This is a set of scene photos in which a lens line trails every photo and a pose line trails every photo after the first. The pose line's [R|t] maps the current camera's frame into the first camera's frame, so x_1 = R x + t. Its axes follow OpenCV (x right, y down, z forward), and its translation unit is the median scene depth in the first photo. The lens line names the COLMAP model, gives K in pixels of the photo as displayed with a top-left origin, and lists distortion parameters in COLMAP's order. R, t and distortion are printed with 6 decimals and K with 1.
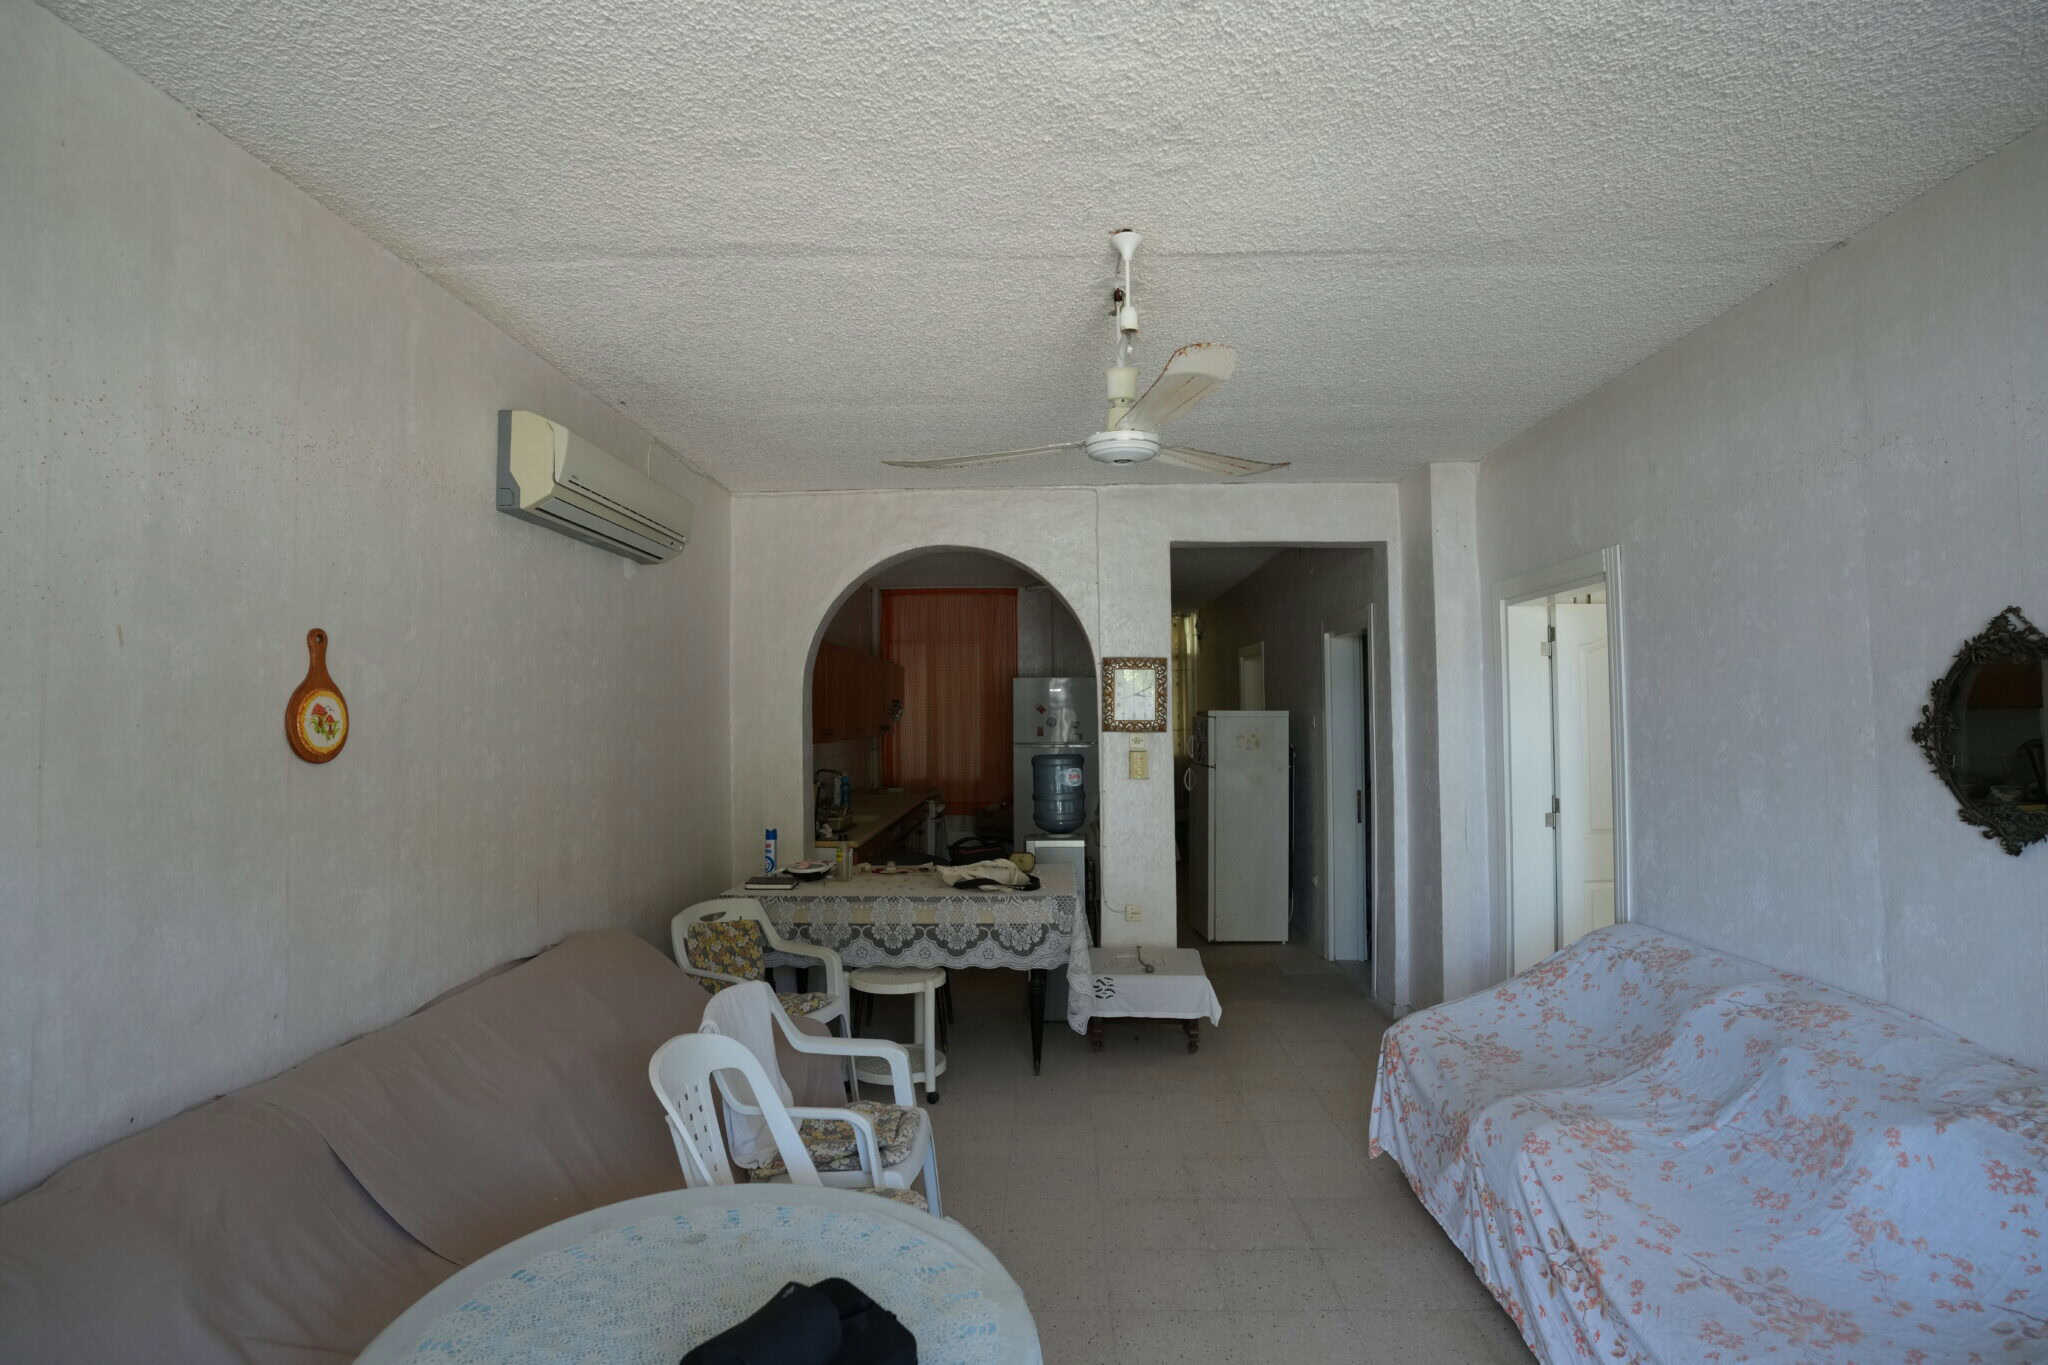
lens RADIAL K [[1009.0, 0, 1025.7], [0, 1009.0, 674.8], [0, 0, 1]] dist [-0.078676, 0.039237]
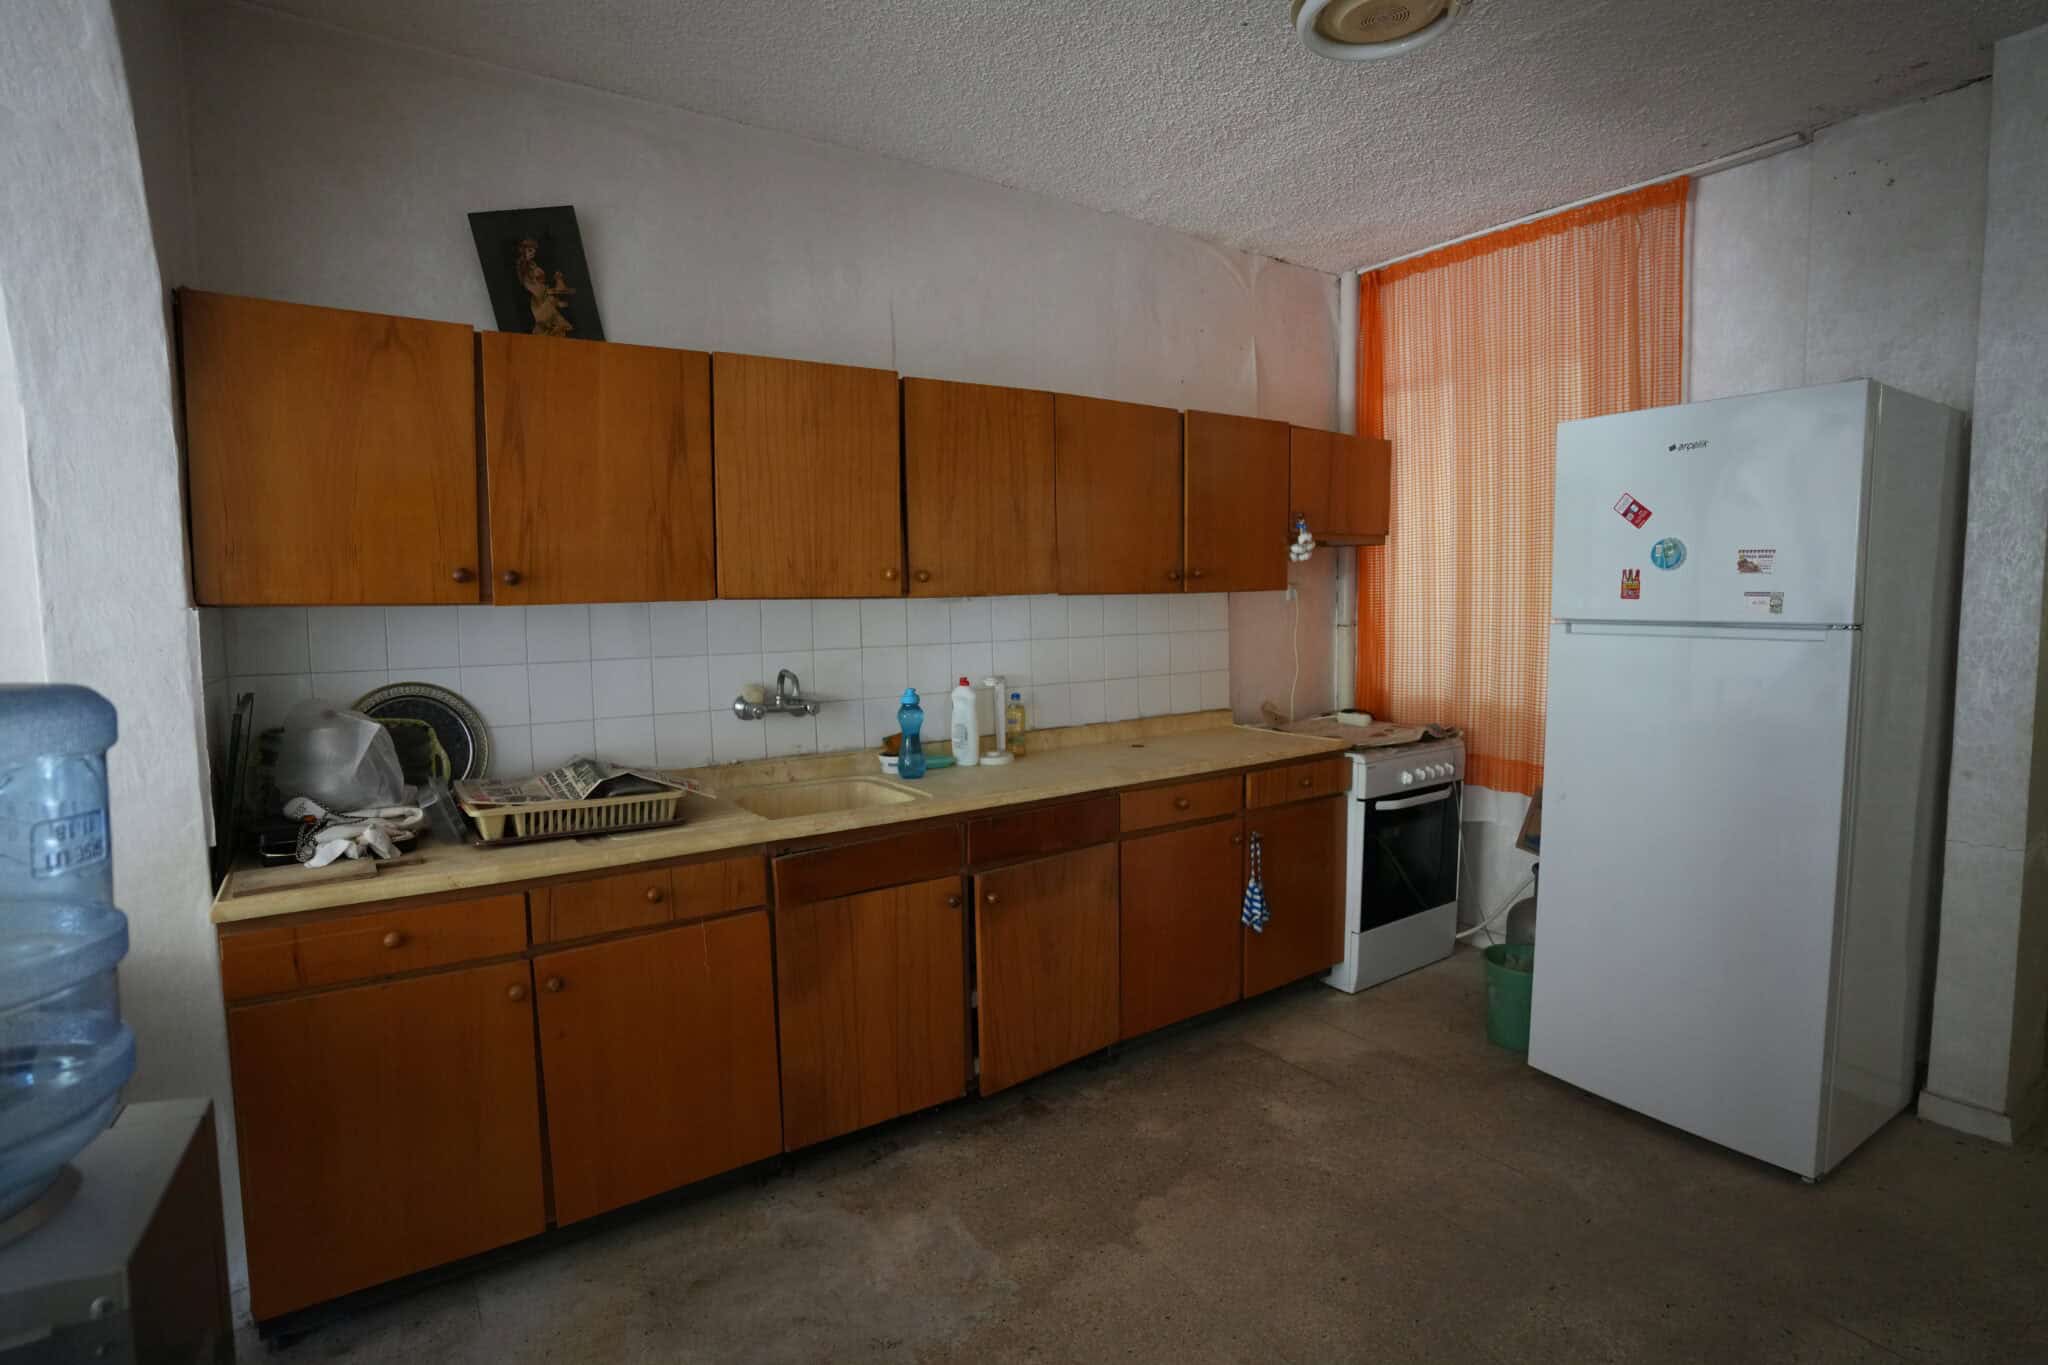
lens RADIAL K [[1009.0, 0, 1025.7], [0, 1009.0, 674.8], [0, 0, 1]] dist [-0.078676, 0.039237]
pose [[0.588539, 0.068633, -0.805550, 0.151476], [0.035265, 0.993262, 0.110391, 0.042355], [0.807699, -0.093377, 0.582153, 0.654177]]
